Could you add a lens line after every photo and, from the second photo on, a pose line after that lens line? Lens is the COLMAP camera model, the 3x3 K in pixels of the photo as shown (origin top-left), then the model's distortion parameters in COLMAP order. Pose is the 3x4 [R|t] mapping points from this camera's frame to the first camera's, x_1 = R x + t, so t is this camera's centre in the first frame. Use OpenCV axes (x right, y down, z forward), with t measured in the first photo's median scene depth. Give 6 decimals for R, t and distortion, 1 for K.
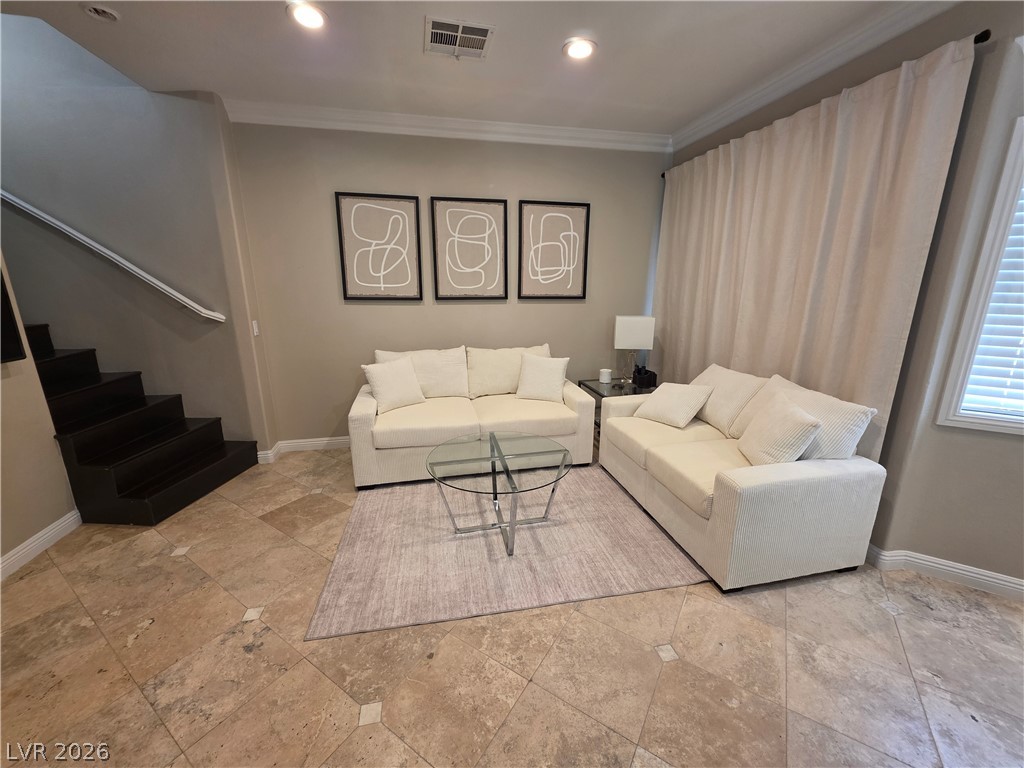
lens RADIAL K [[408.0, 0, 512.2], [0, 408.0, 382.8], [0, 0, 1]] dist [0.004451, -0.000833]
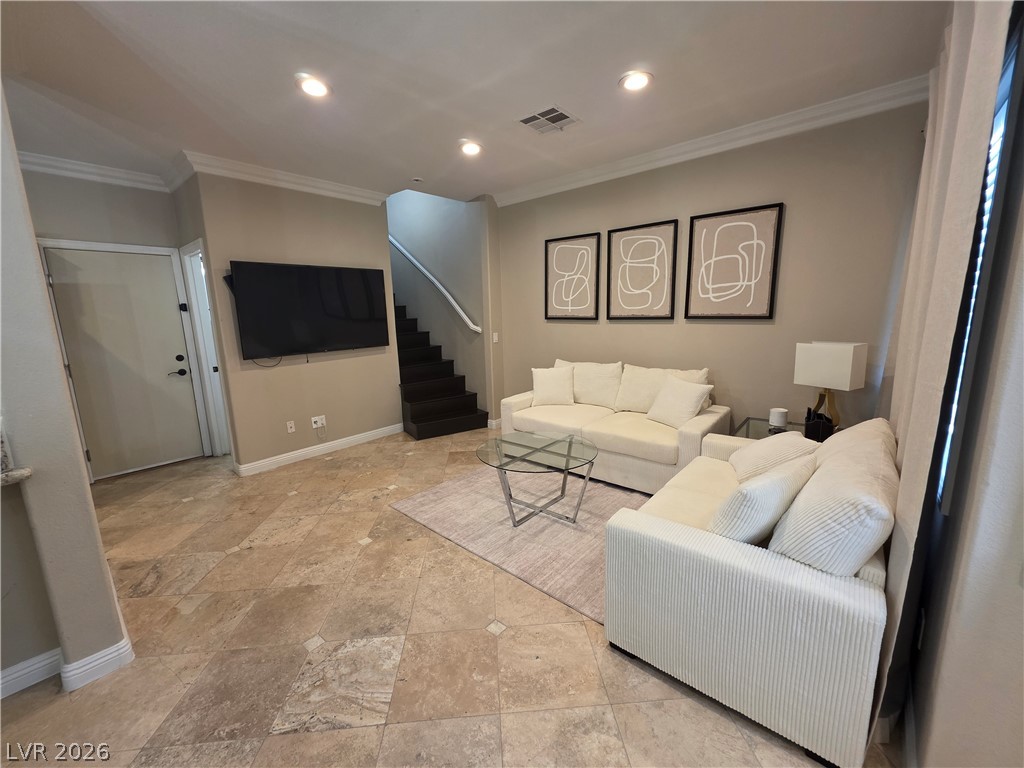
lens RADIAL K [[408.0, 0, 512.2], [0, 408.0, 382.8], [0, 0, 1]] dist [0.004451, -0.000833]
pose [[0.603550, 0.124178, -0.787596, 0.590762], [-0.165075, 0.985856, 0.028938, -0.022030], [0.780050, 0.112547, 0.615513, 0.129916]]
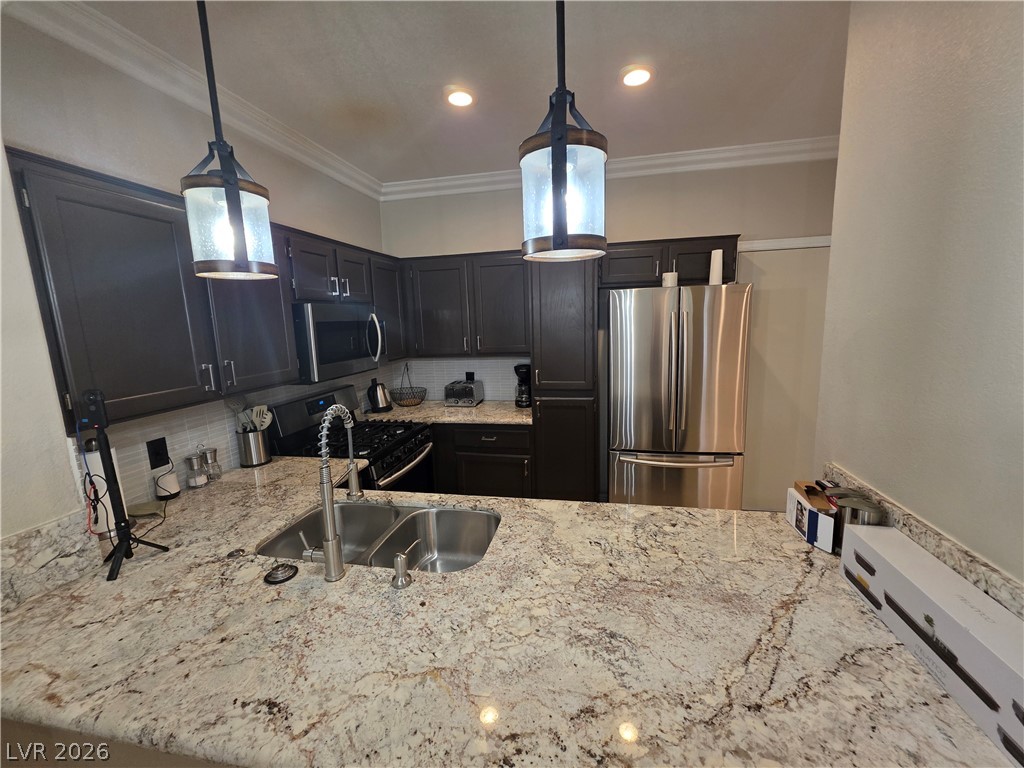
lens RADIAL K [[409.1, 0, 513.5], [0, 409.1, 383.6], [0, 0, 1]] dist [0.002326, -0.000193]
pose [[-0.398084, 0.159198, -0.903430, 0.143807], [-0.183660, 0.951056, 0.248518, 0.011635], [0.898776, 0.264855, -0.349362, -0.228805]]
